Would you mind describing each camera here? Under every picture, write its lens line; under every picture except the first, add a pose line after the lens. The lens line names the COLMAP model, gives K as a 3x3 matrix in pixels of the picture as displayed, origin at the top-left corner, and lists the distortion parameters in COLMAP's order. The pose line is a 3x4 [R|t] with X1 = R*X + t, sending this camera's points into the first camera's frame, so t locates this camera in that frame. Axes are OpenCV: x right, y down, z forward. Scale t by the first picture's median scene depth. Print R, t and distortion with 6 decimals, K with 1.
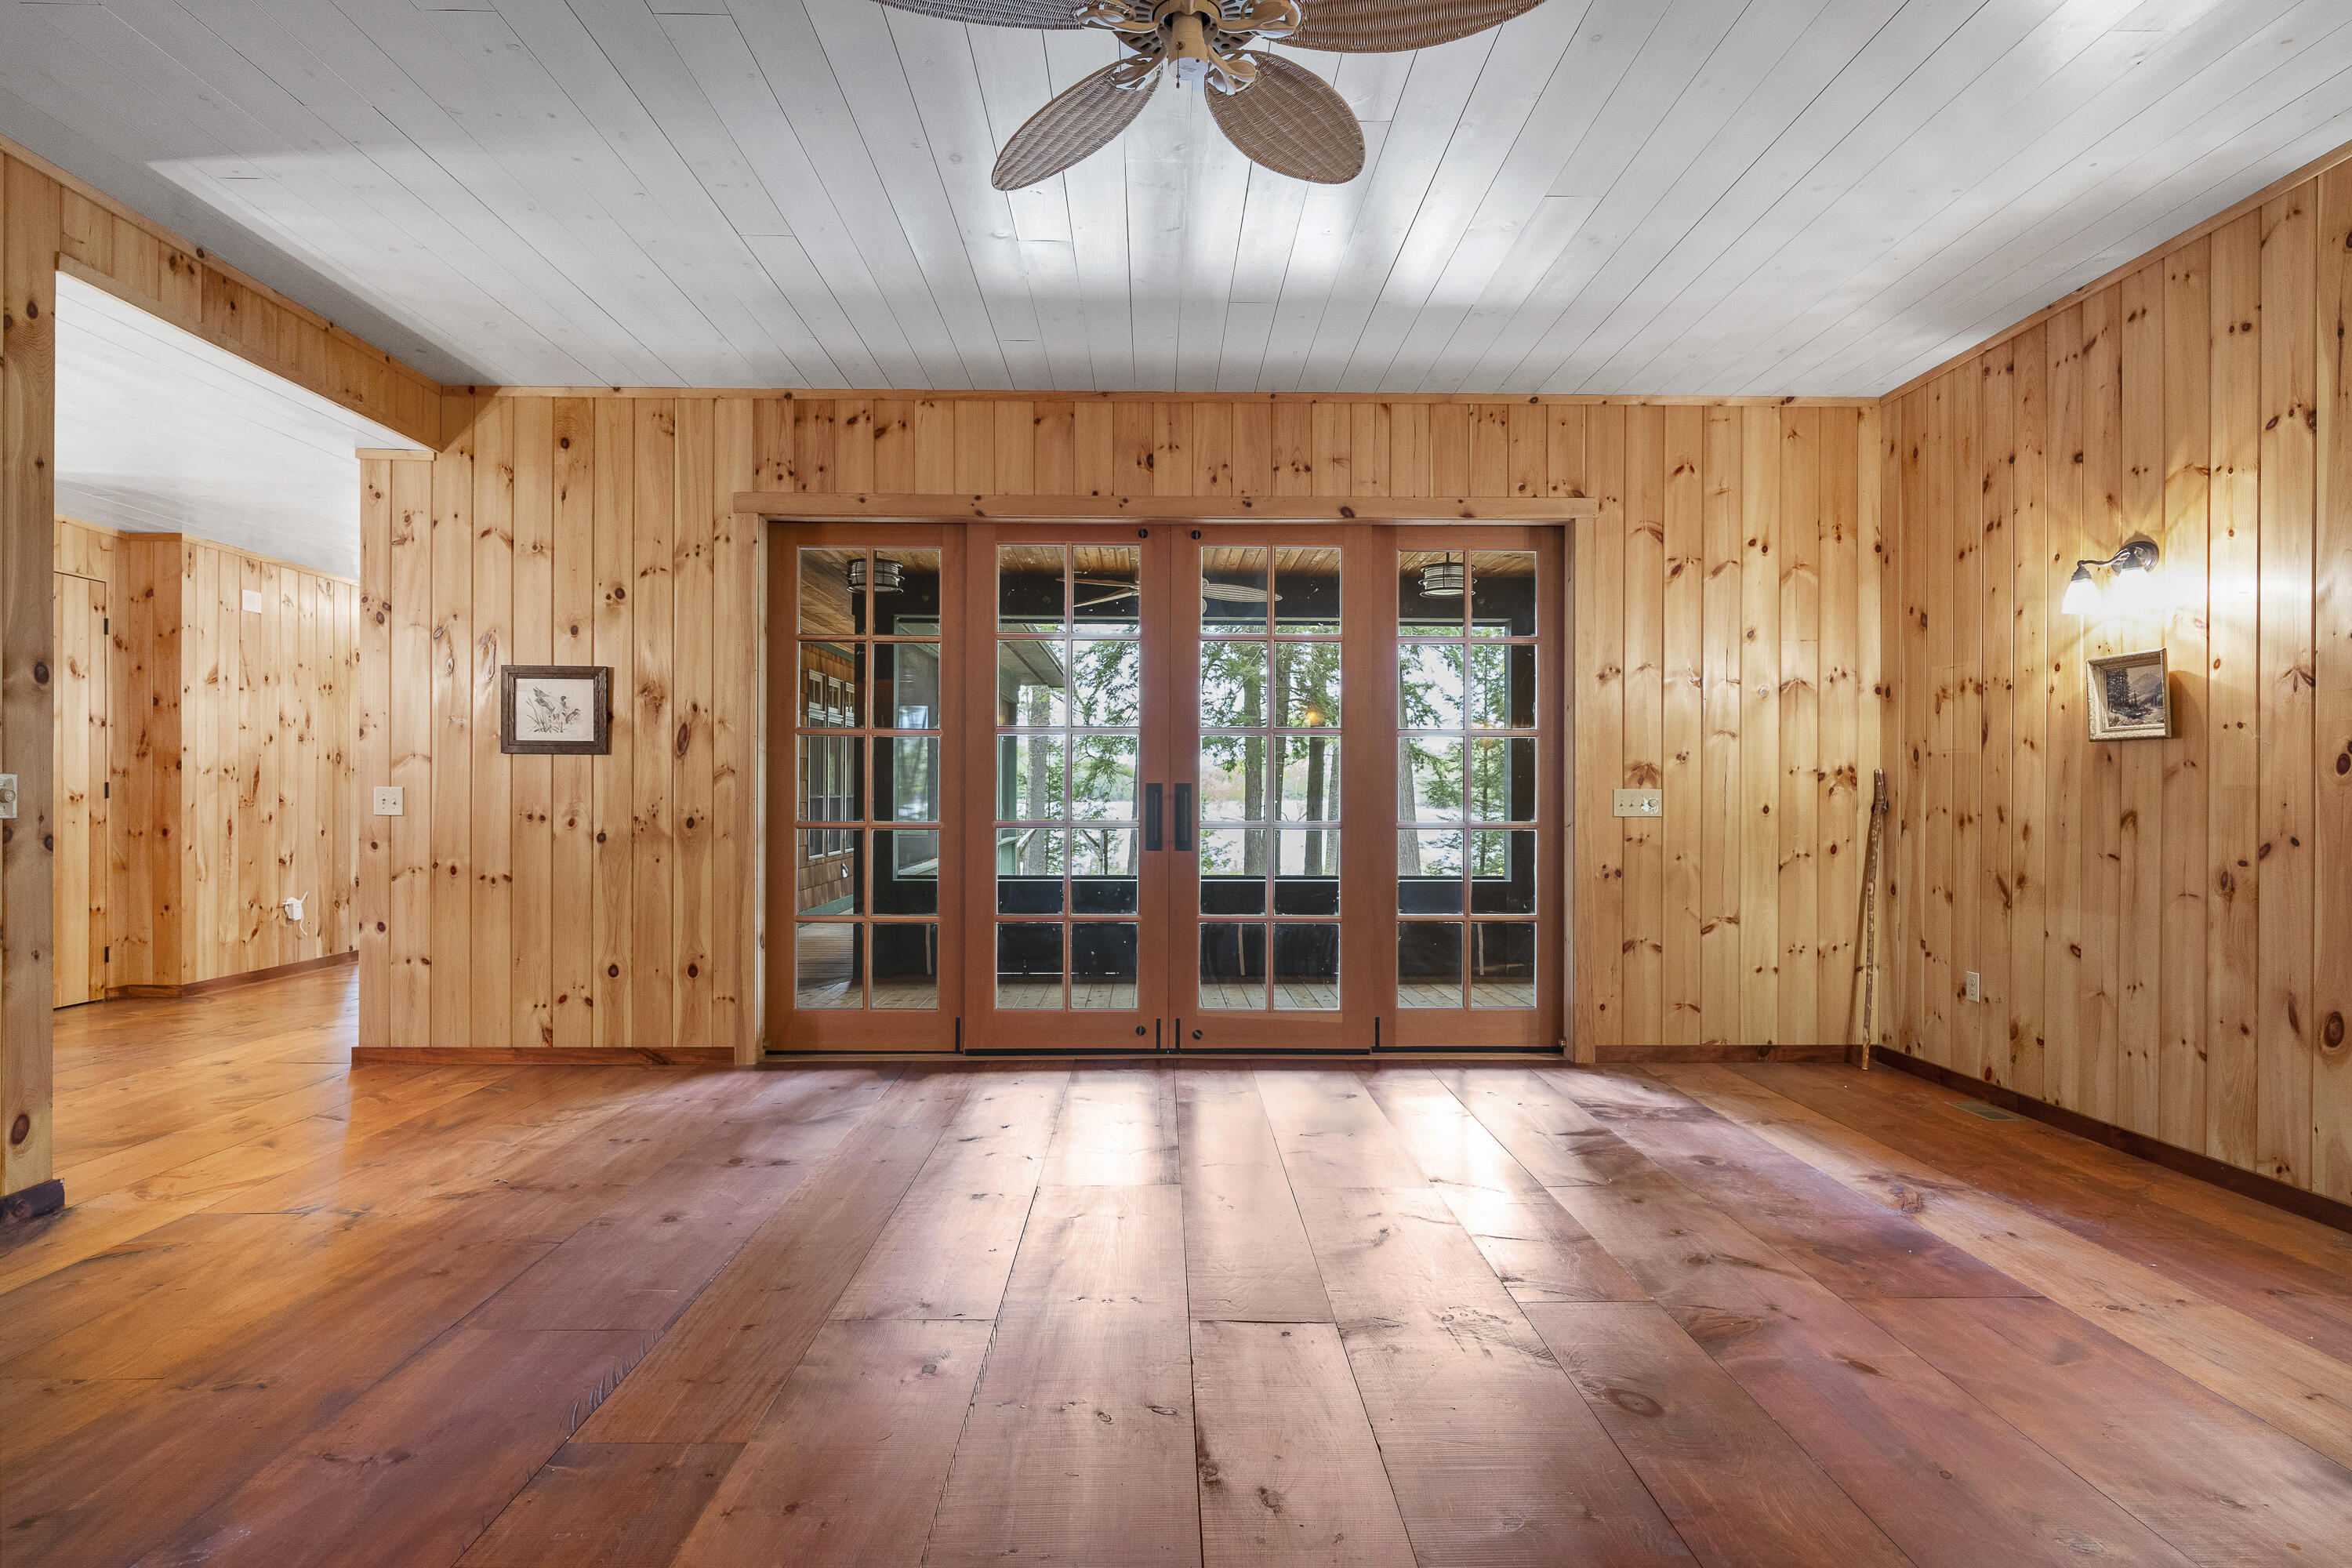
lens RADIAL K [[1253.1, 0, 1181.4], [0, 1253.1, 791.8], [0, 0, 1]] dist [0.001253, 0.000742]
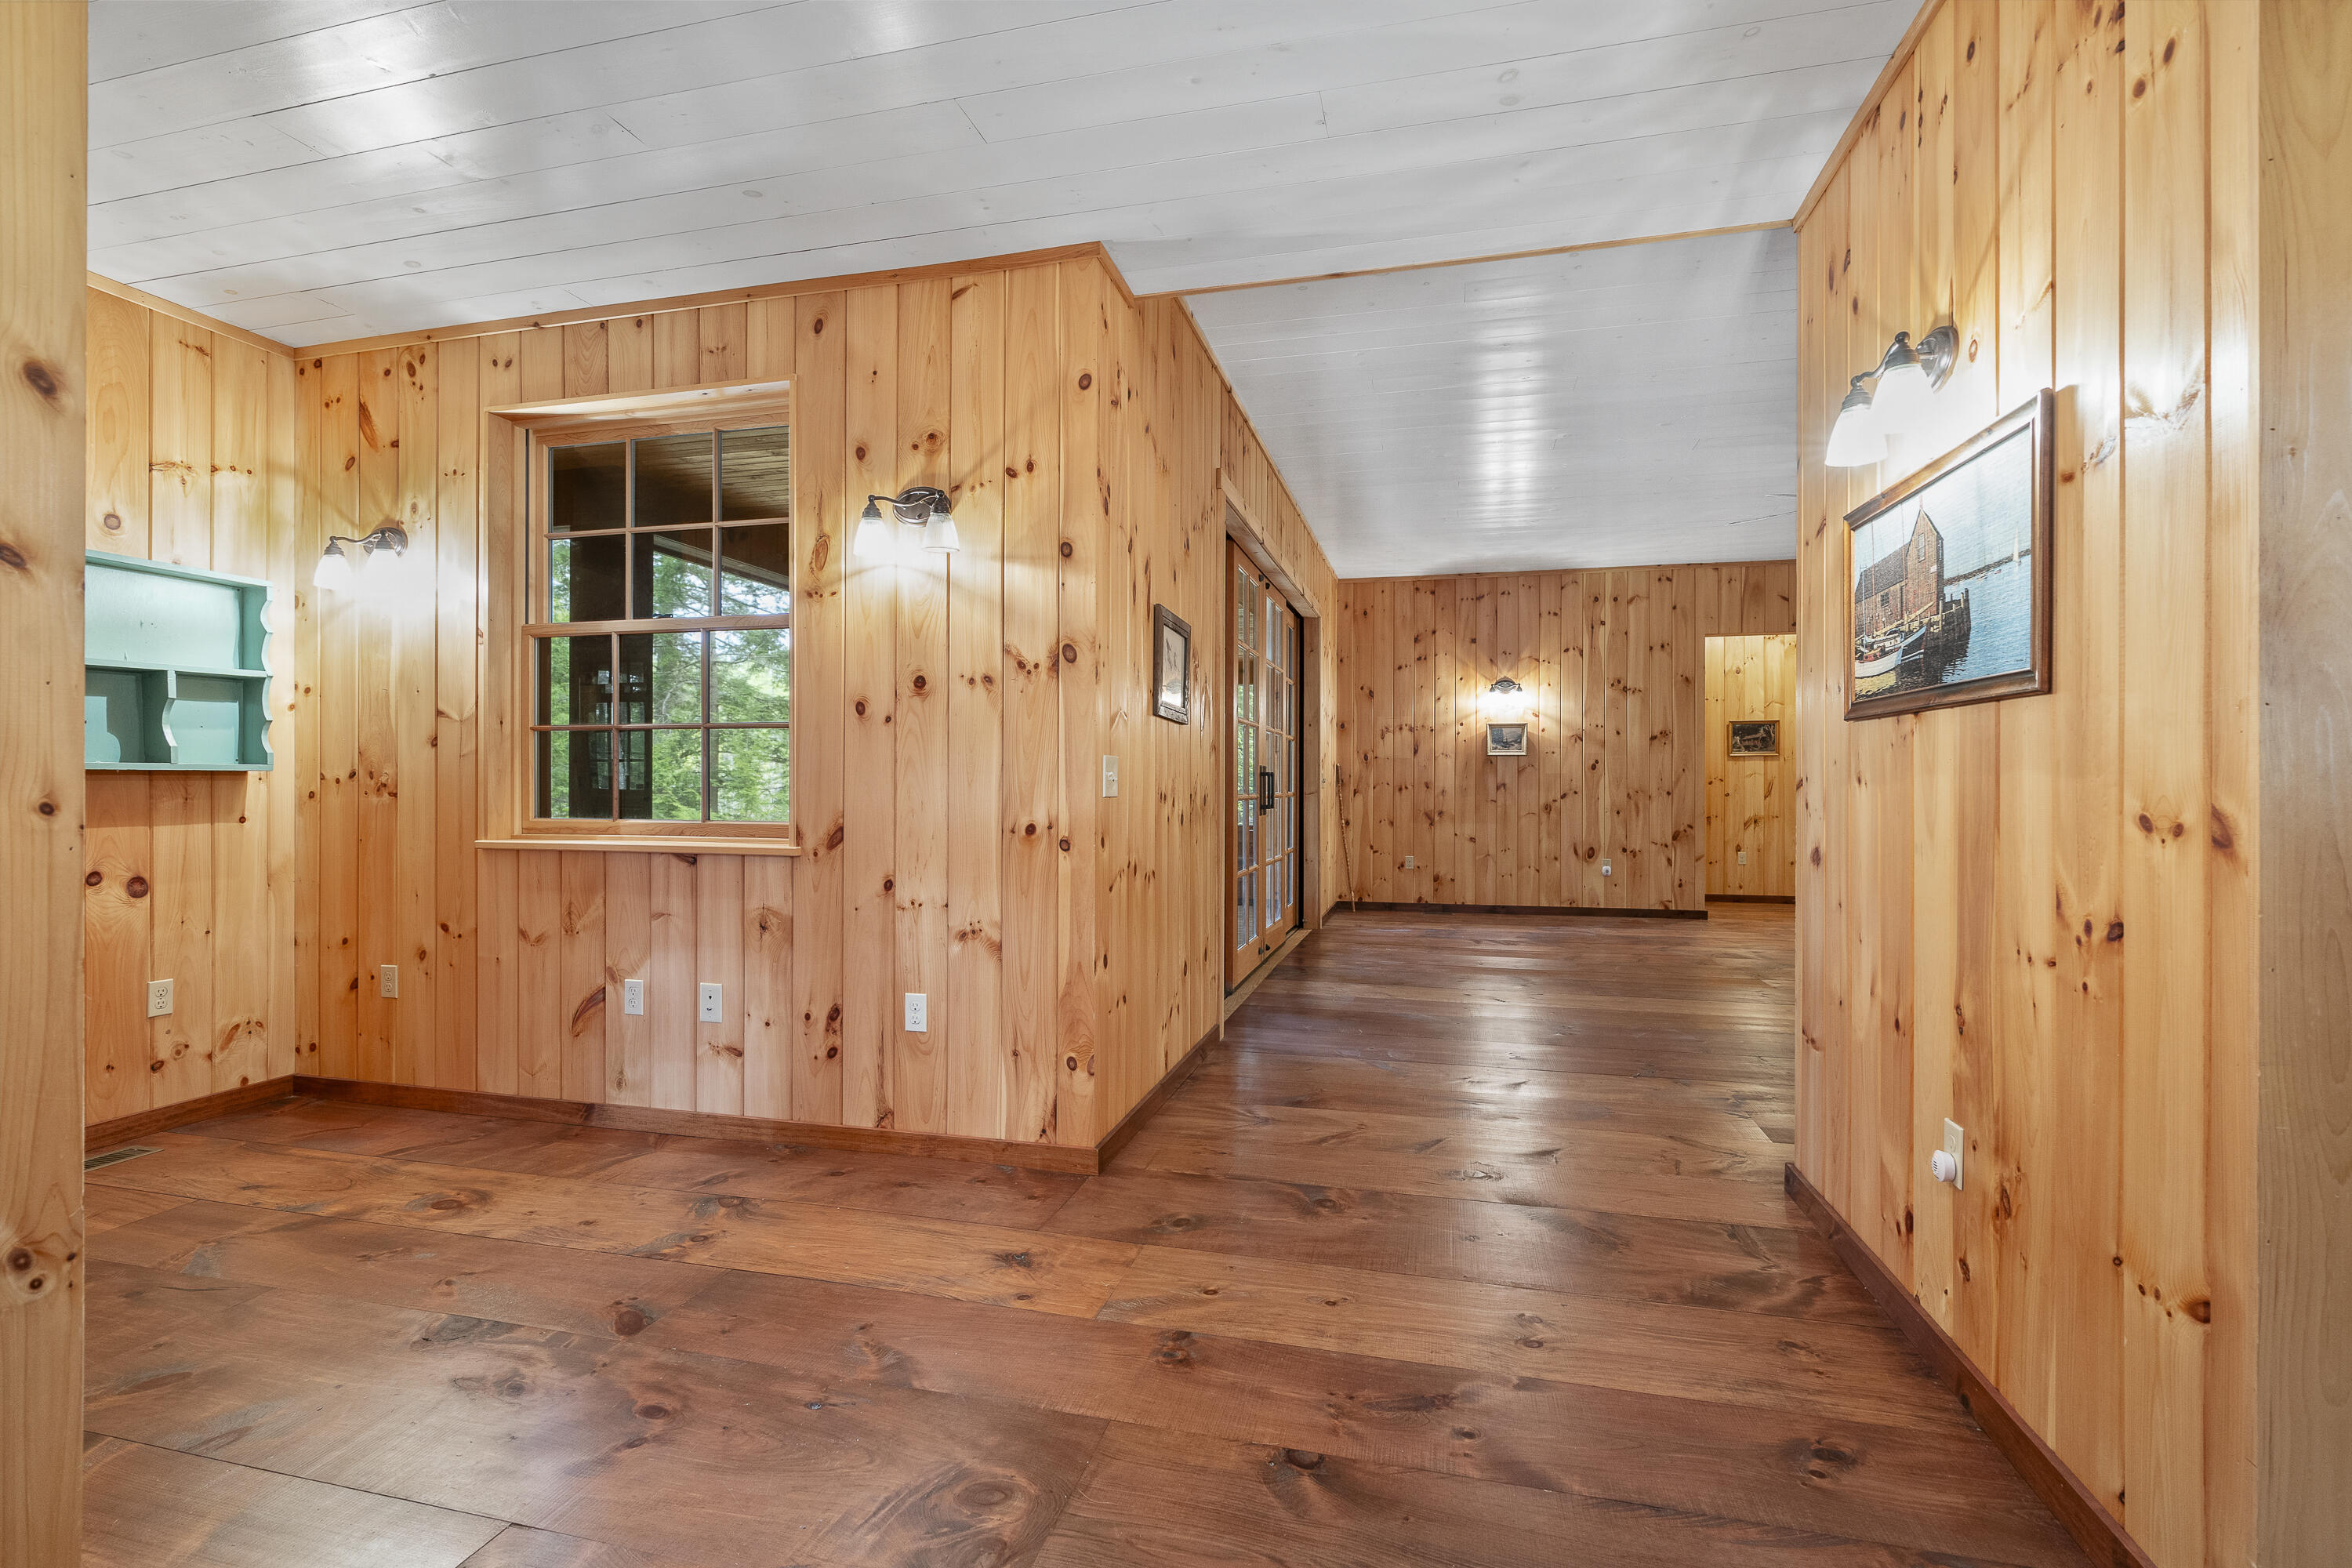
lens RADIAL K [[1061.5, 0, 1176.0], [0, 1061.5, 784.0], [0, 0, 1]] dist [-0.008058, 0.000211]
pose [[0.269004, -0.001920, 0.963137, -1.485866], [-0.005289, 0.999980, 0.003471, 0.012645], [-0.963125, -0.006028, 0.268988, 1.018550]]
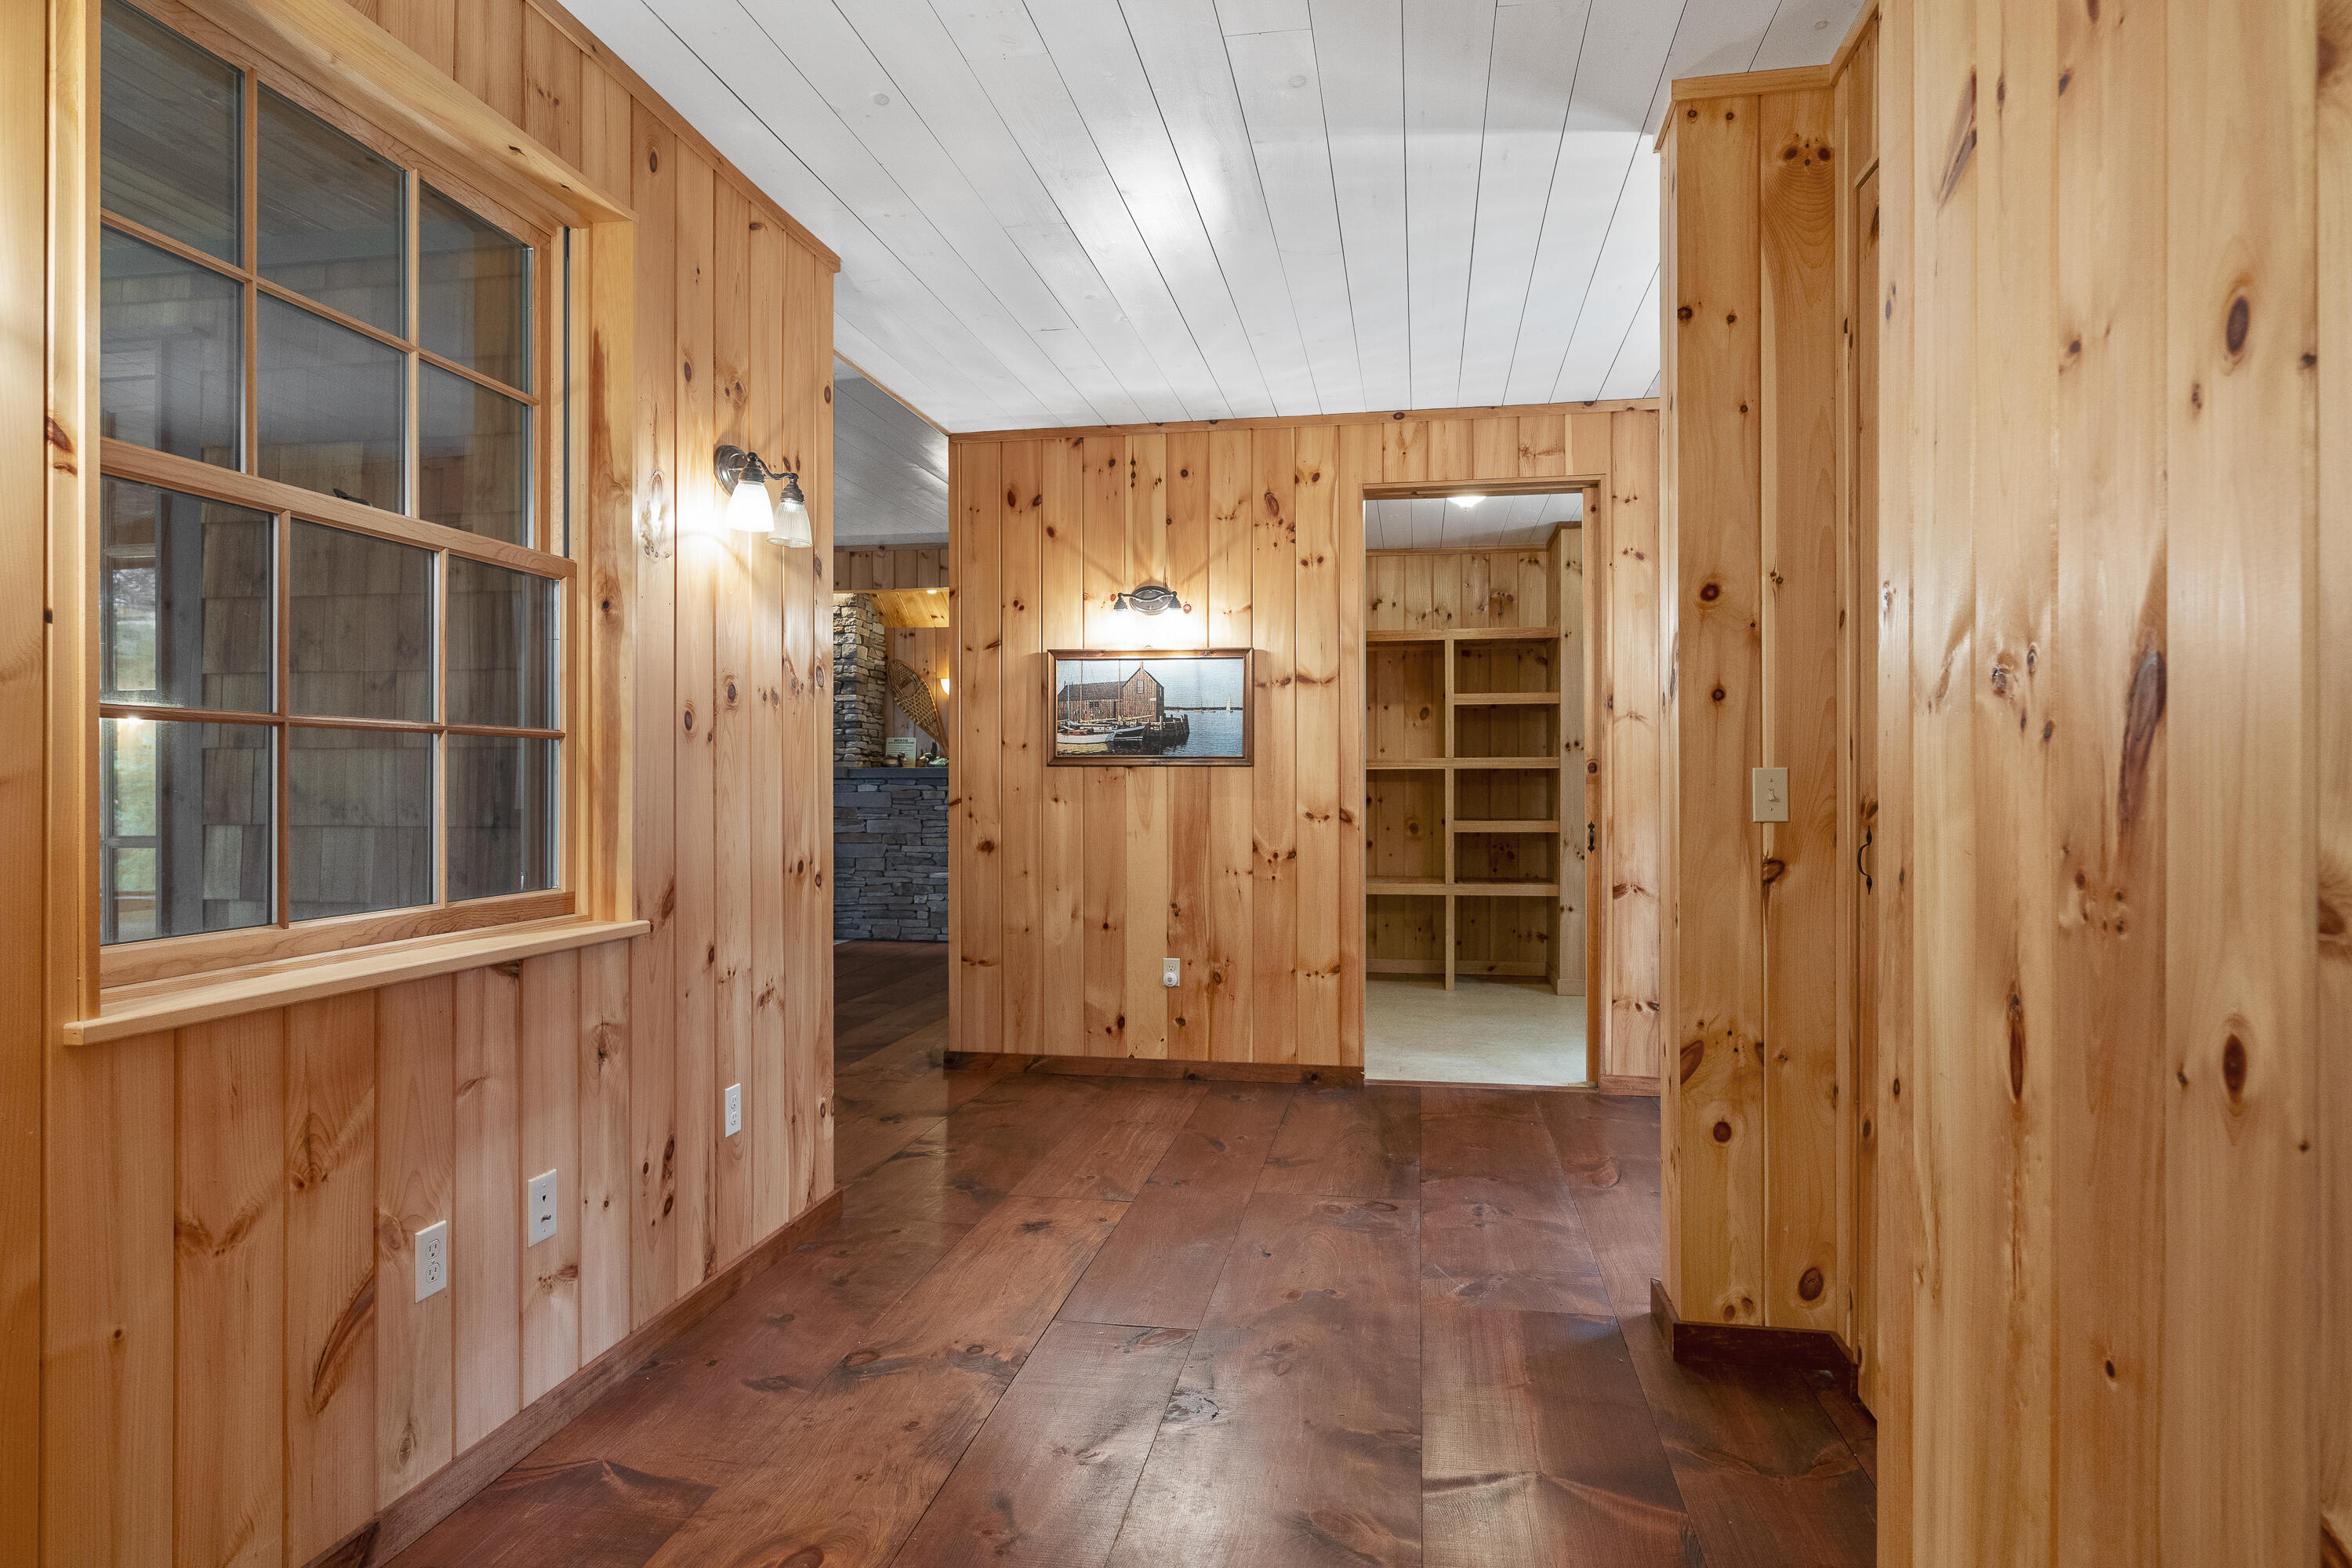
lens RADIAL K [[1358.3, 0, 1176.2], [0, 1358.3, 773.4], [0, 0, 1]] dist [-0.002031, 0.001768]
pose [[-0.980177, -0.000014, 0.198123, -1.216141], [-0.001707, 0.999963, -0.008372, -0.003700], [-0.198116, -0.008544, -0.980141, 2.053688]]
